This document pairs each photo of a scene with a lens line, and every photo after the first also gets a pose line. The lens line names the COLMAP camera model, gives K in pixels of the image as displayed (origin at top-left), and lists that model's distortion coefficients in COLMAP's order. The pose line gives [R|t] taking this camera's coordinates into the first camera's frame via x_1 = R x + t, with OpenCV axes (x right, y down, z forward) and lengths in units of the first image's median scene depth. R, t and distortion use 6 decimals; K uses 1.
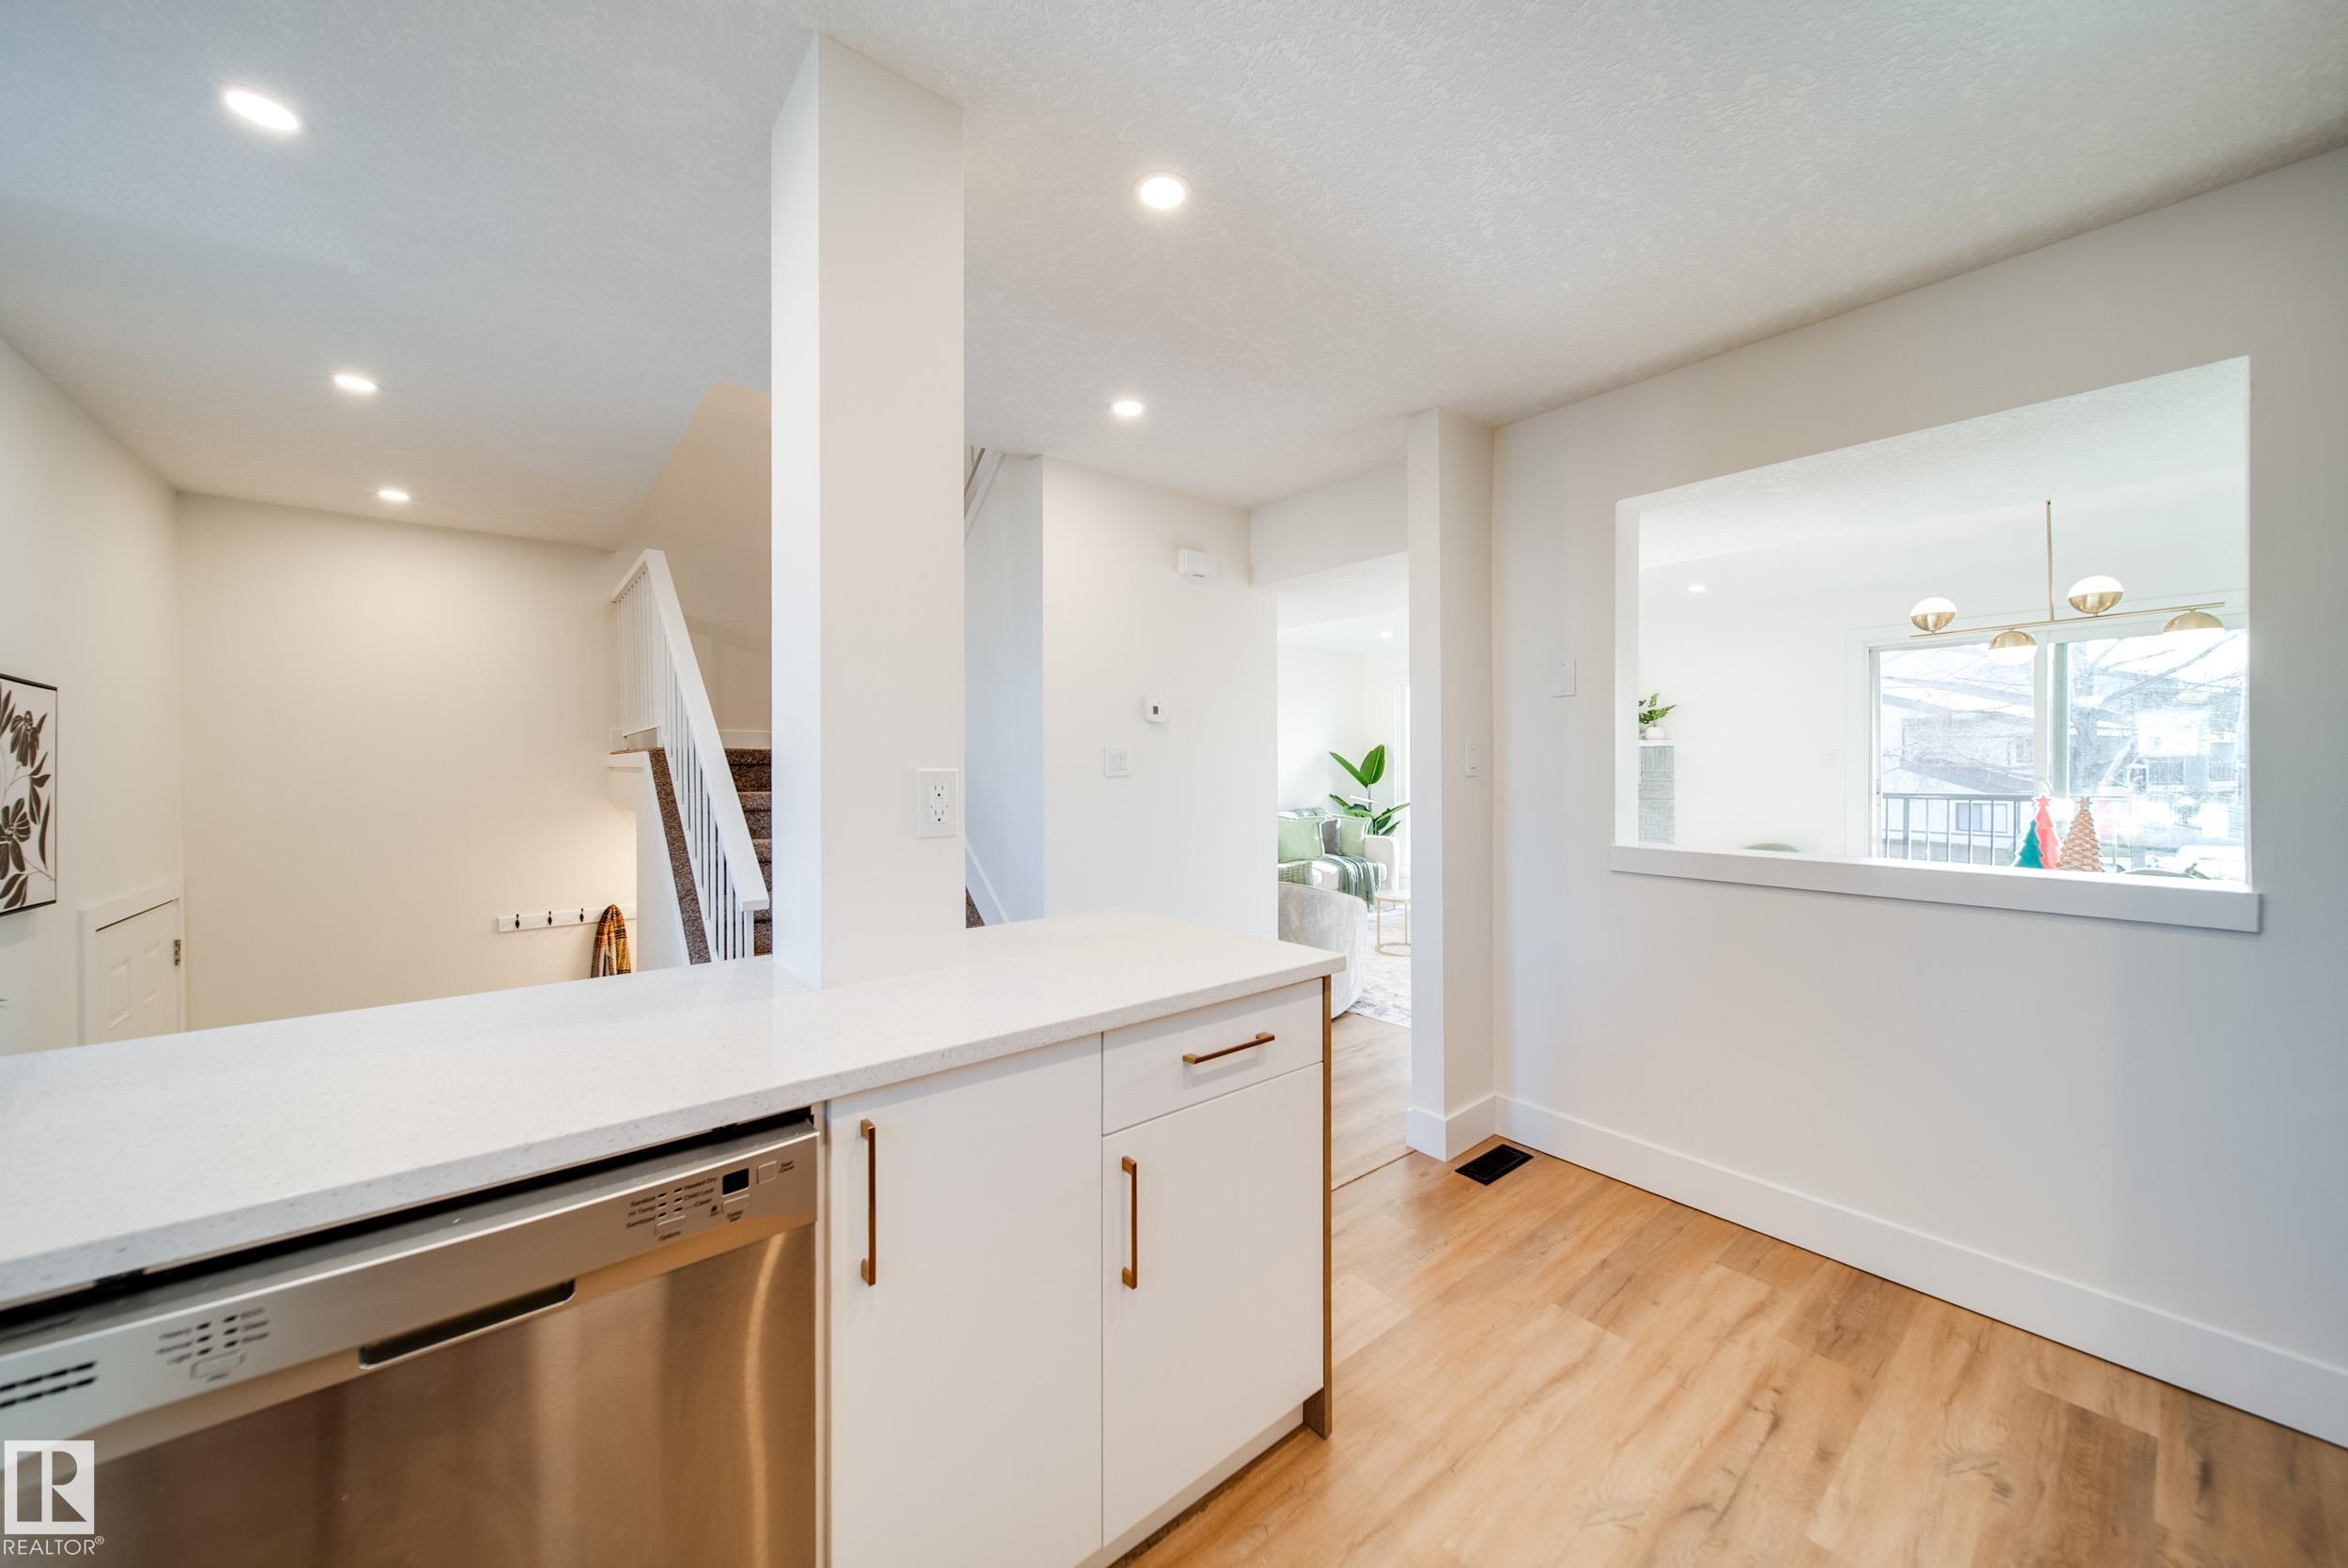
lens RADIAL K [[779.6, 0, 1162.4], [0, 779.6, 789.1], [0, 0, 1]] dist [0.024107, -0.000037]
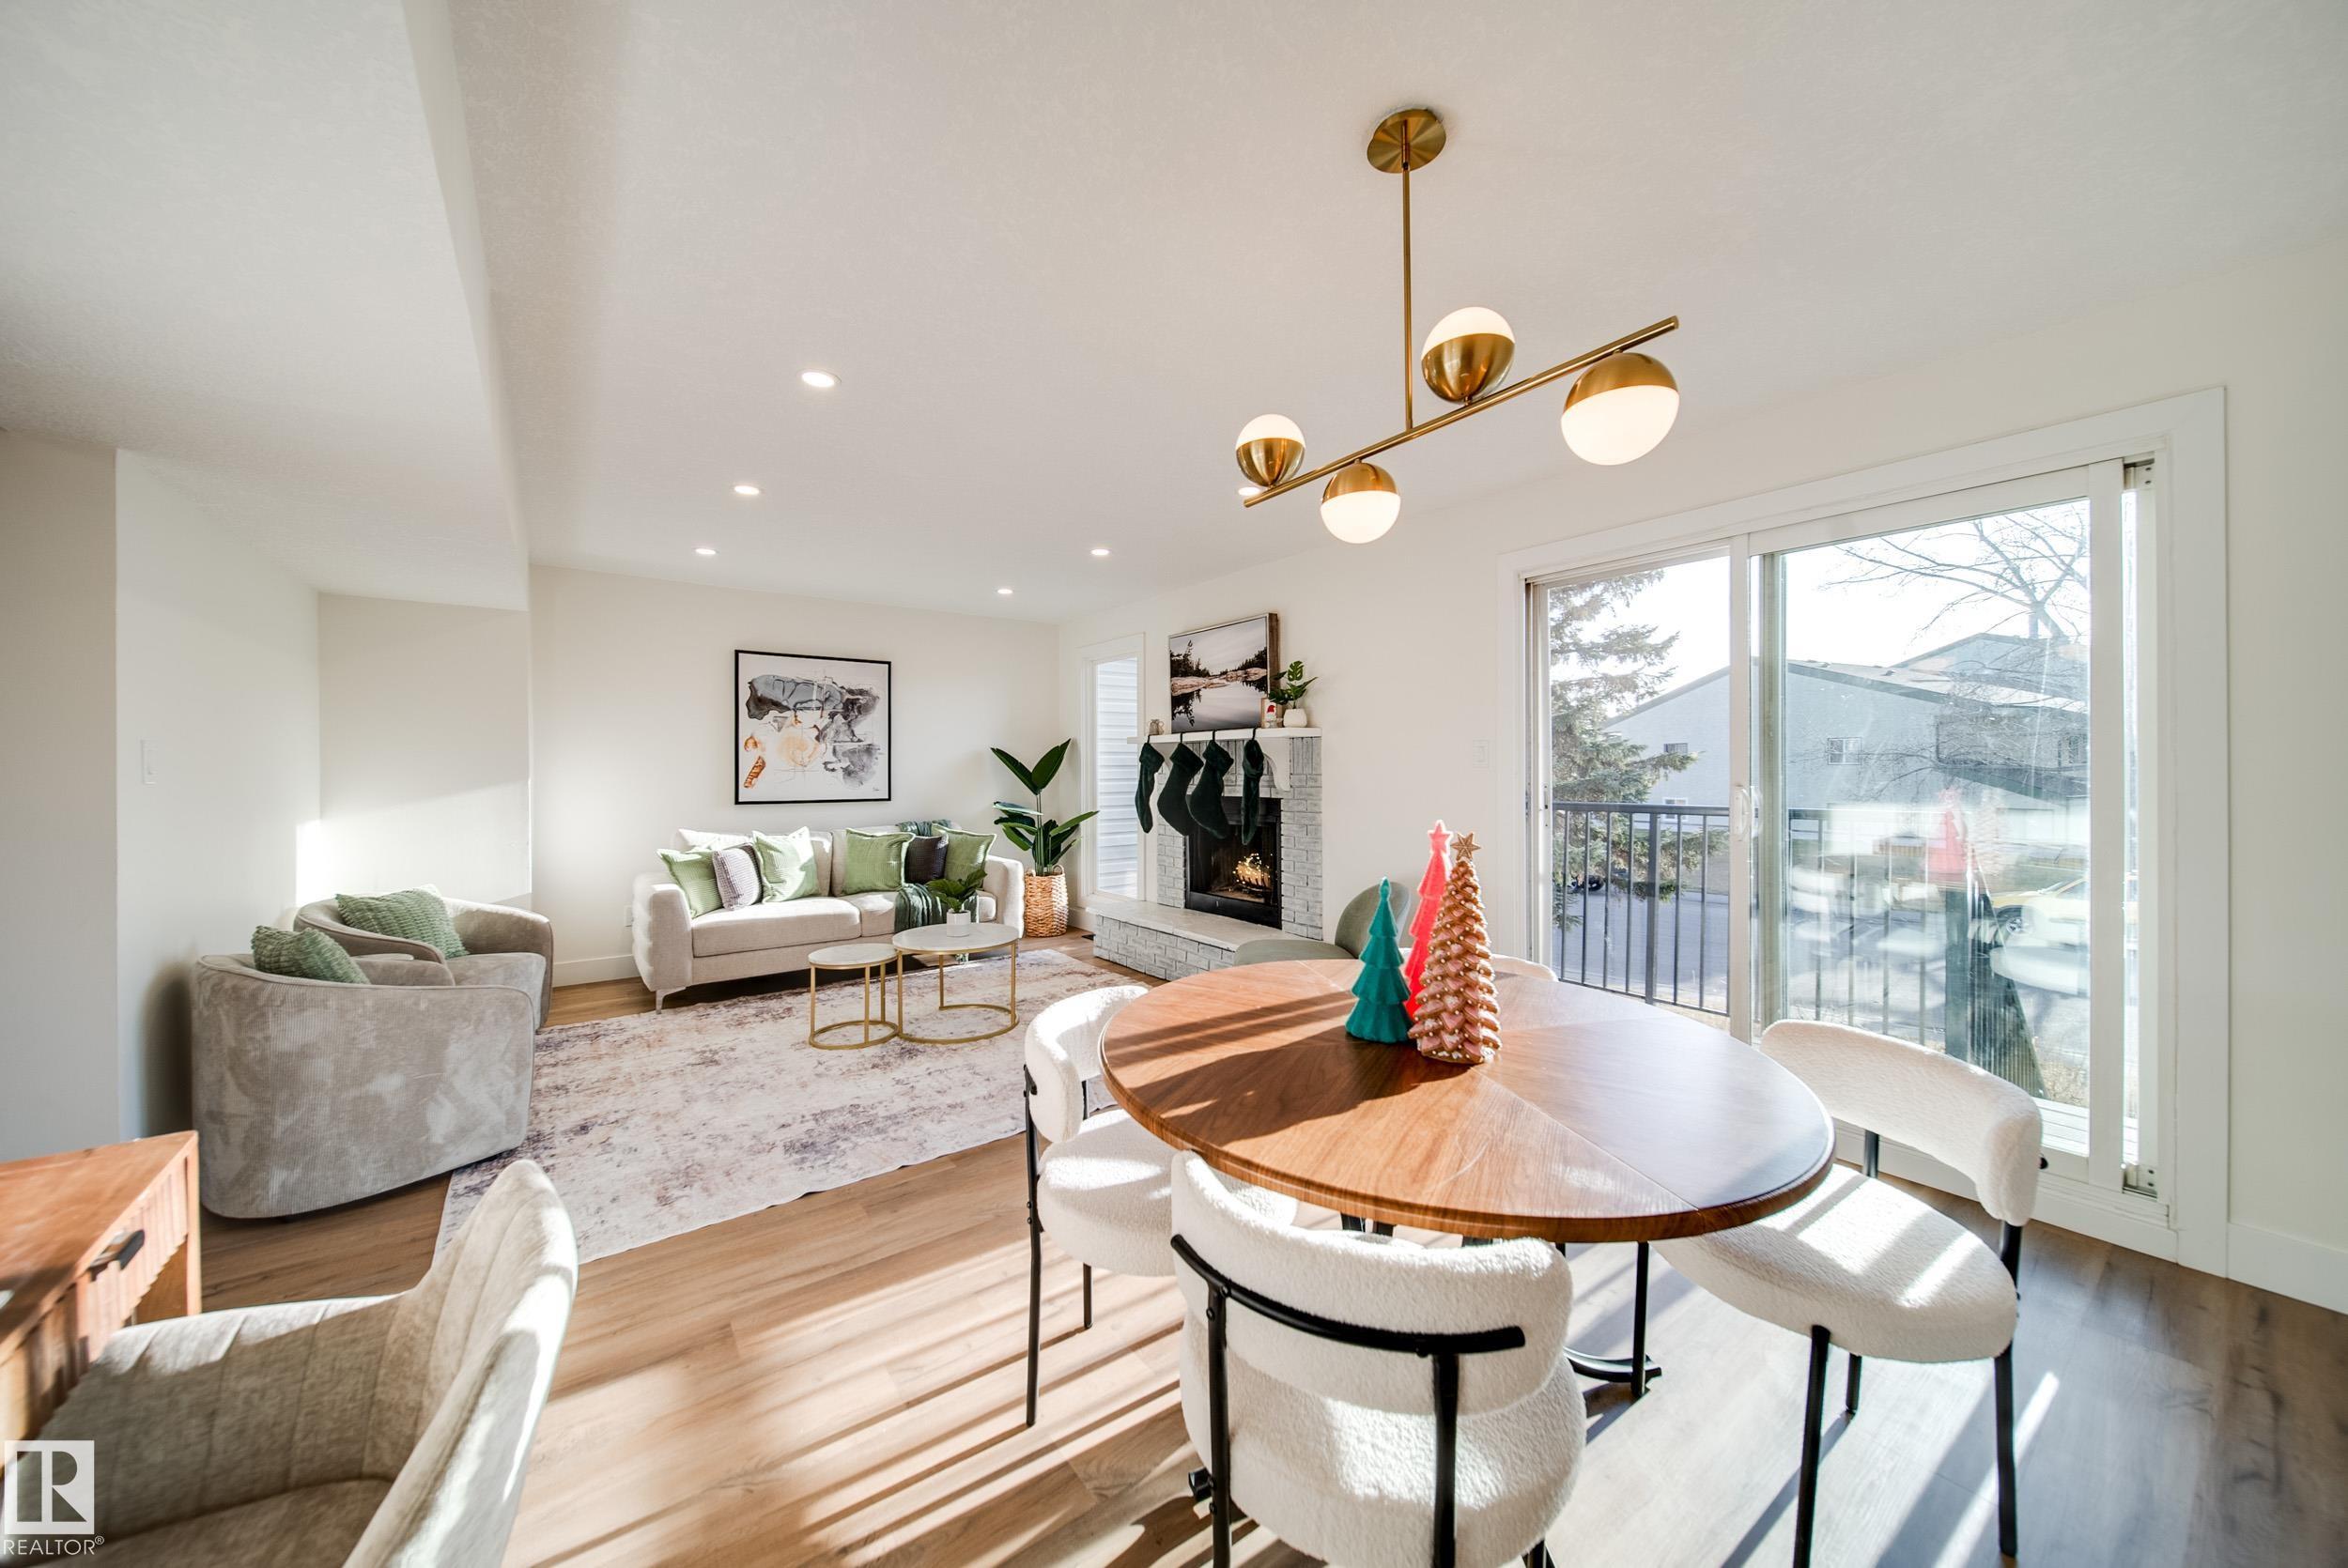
lens RADIAL K [[779.6, 0, 1162.4], [0, 779.6, 789.1], [0, 0, 1]] dist [0.024107, -0.000037]
pose [[0.999395, 0.000690, -0.034763, 0.408286], [-0.000670, 1.000000, 0.000594, -0.005683], [0.034764, -0.000571, 0.999395, 0.235425]]
